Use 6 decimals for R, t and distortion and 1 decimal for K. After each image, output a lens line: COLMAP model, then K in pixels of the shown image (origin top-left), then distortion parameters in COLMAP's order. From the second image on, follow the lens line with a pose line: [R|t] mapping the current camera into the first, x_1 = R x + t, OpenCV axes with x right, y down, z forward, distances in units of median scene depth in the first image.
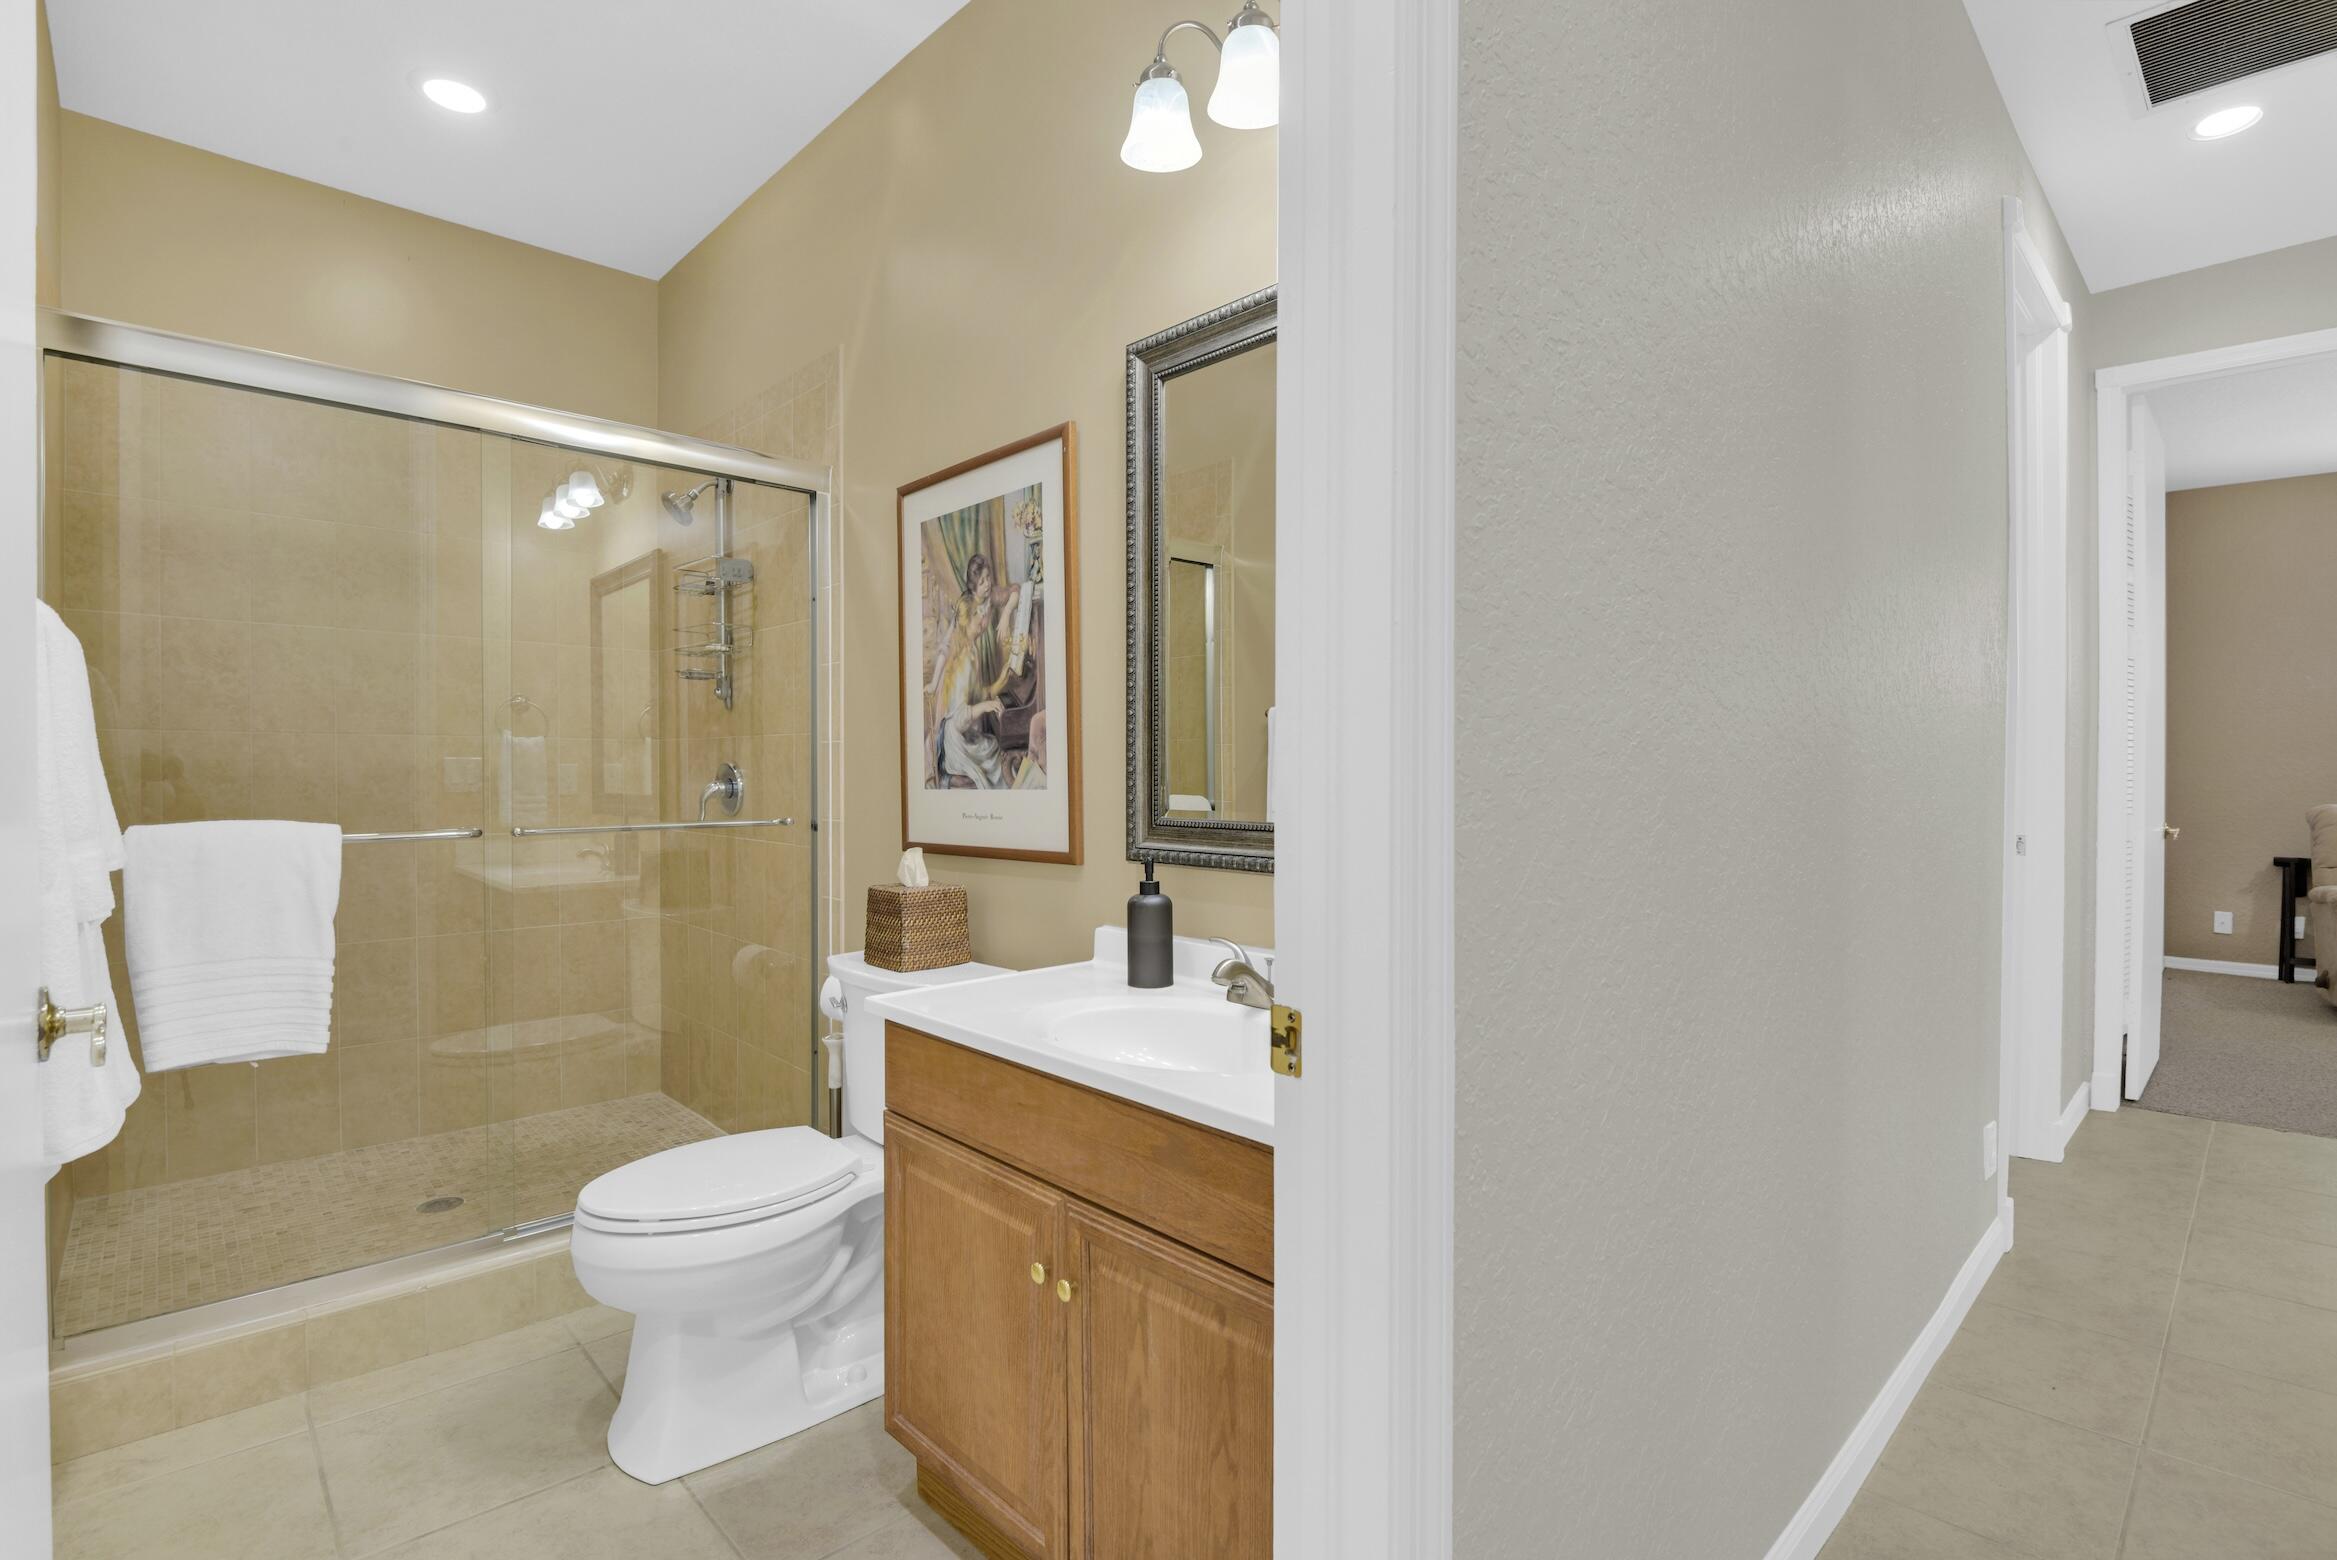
lens RADIAL K [[1093.3, 0, 1170.1], [0, 1093.3, 790.2], [0, 0, 1]] dist [-0.005181, -0.000672]
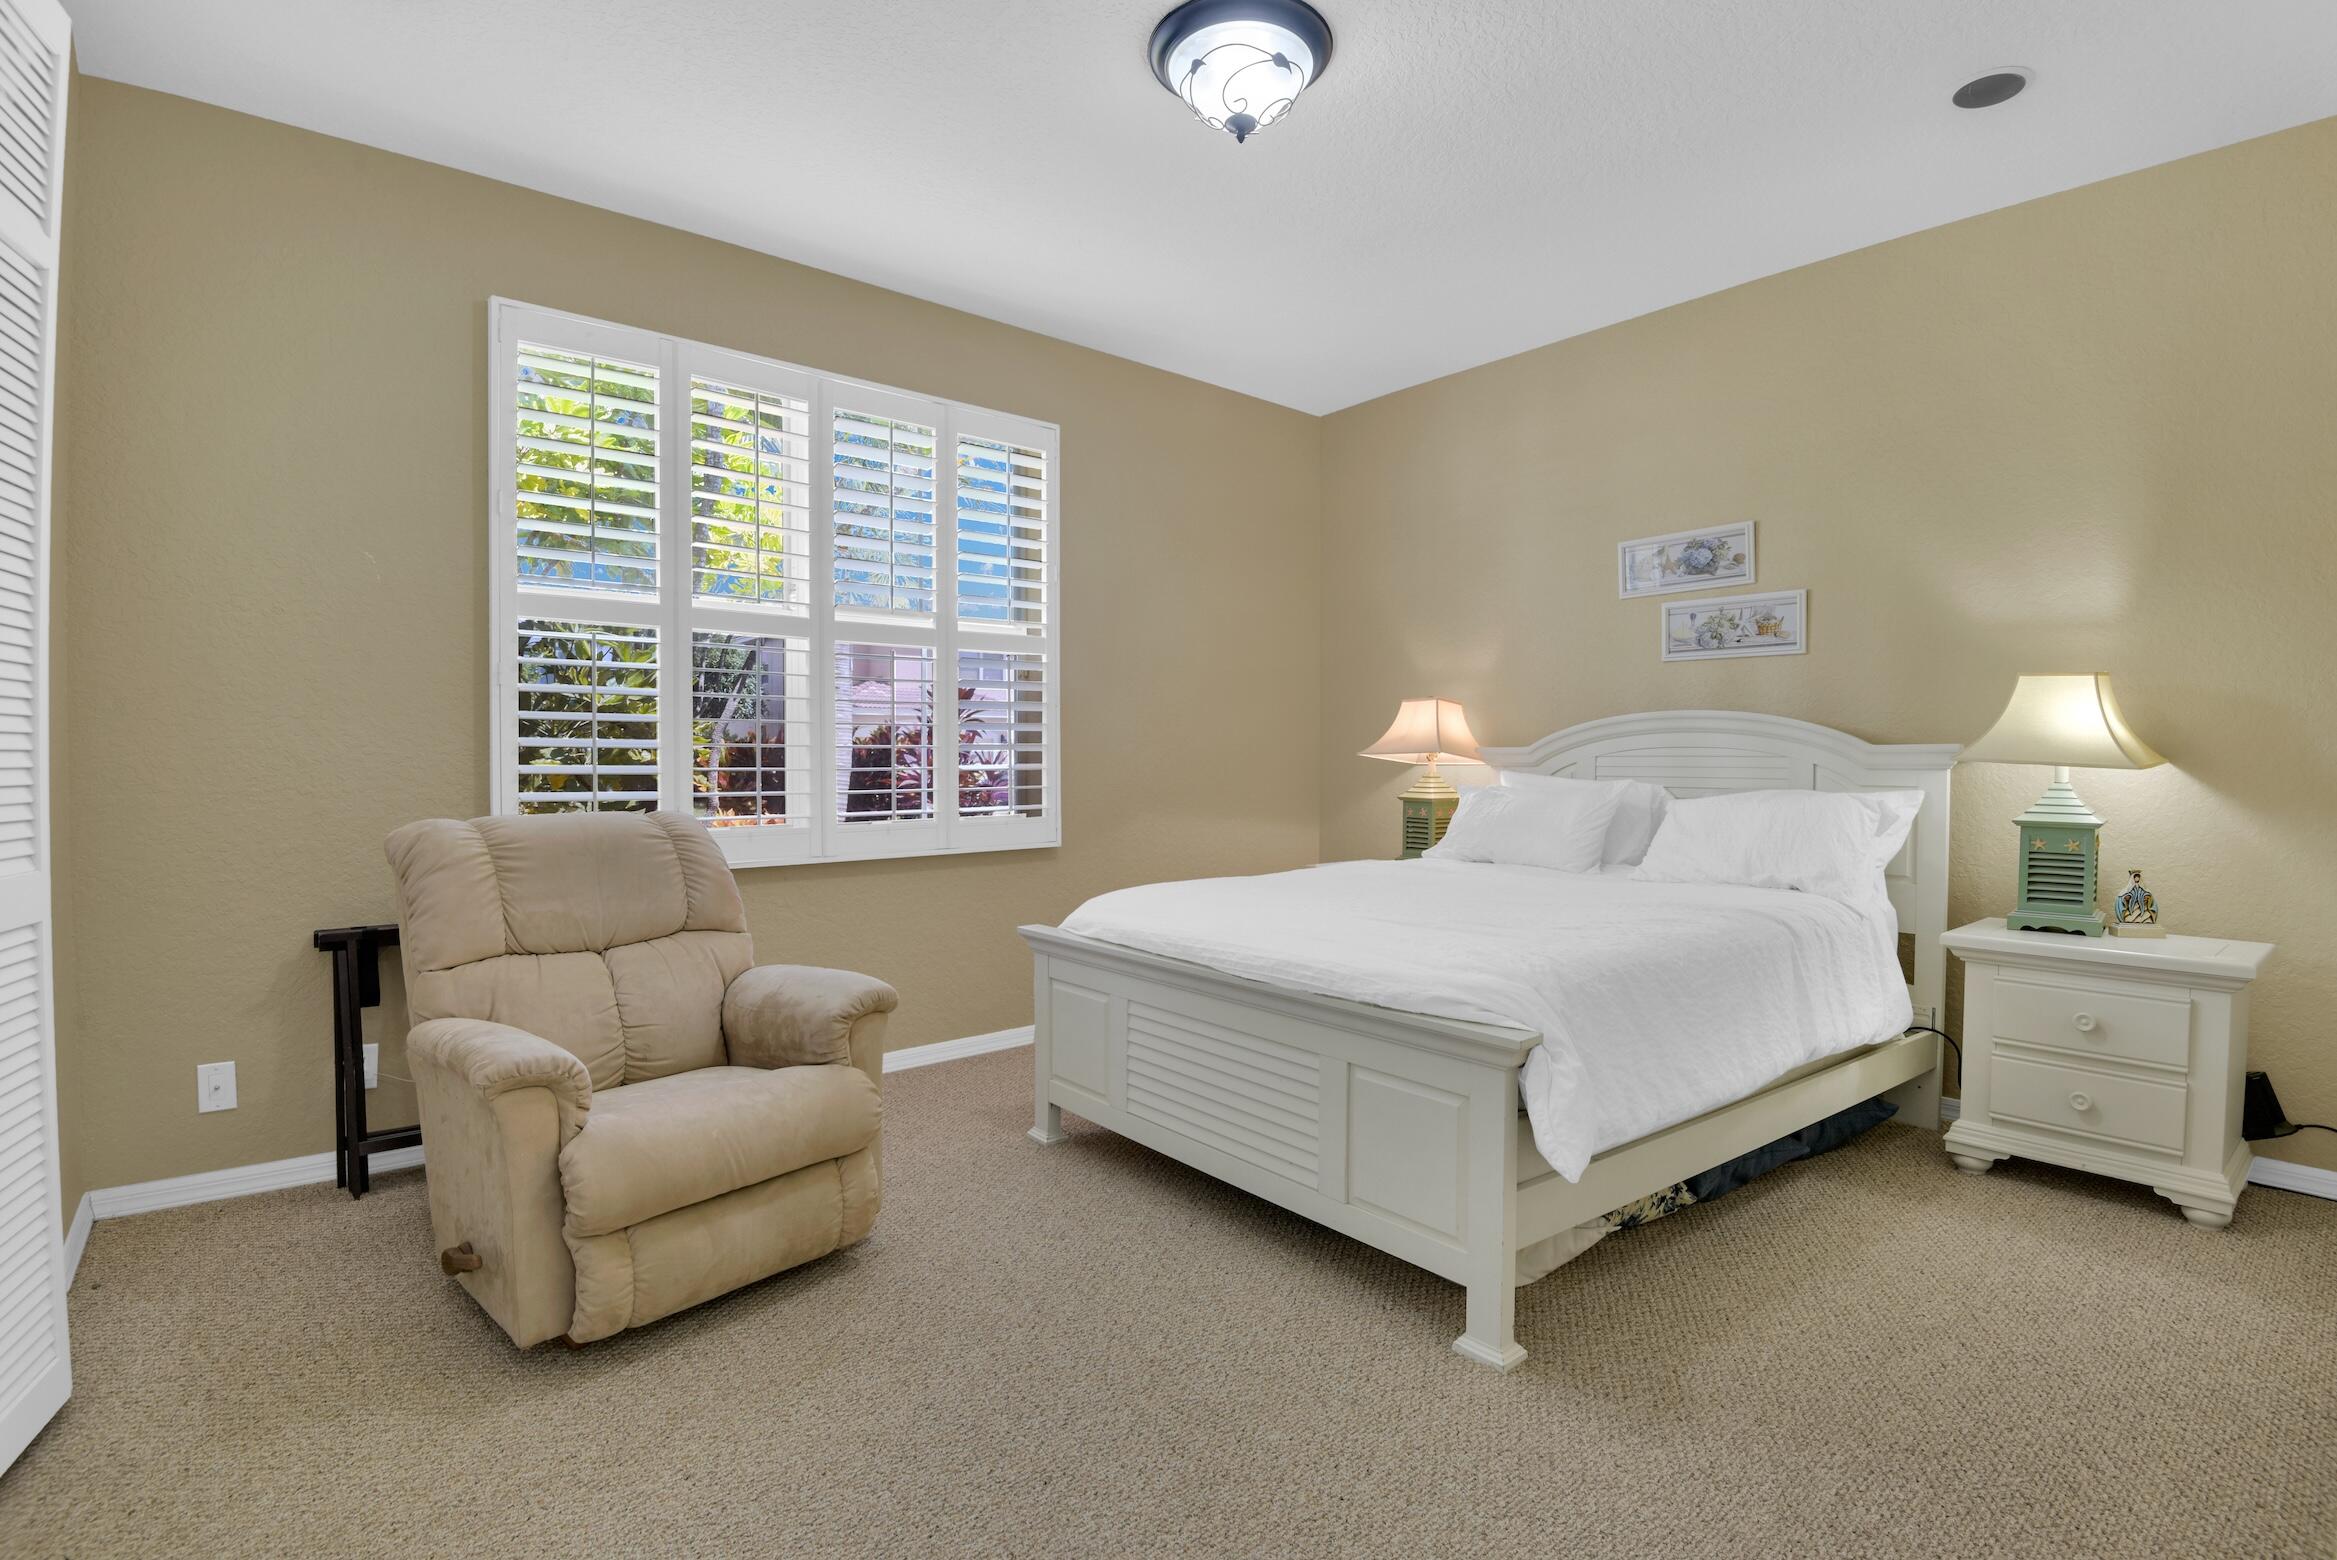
lens RADIAL K [[1093.3, 0, 1171.3], [0, 1093.3, 792.8], [0, 0, 1]] dist [-0.005181, -0.000672]
pose [[0.106093, -0.041560, 0.993487, 0.609408], [0.024762, 0.998927, 0.039143, -0.002635], [-0.994048, 0.020448, 0.107008, 0.599447]]
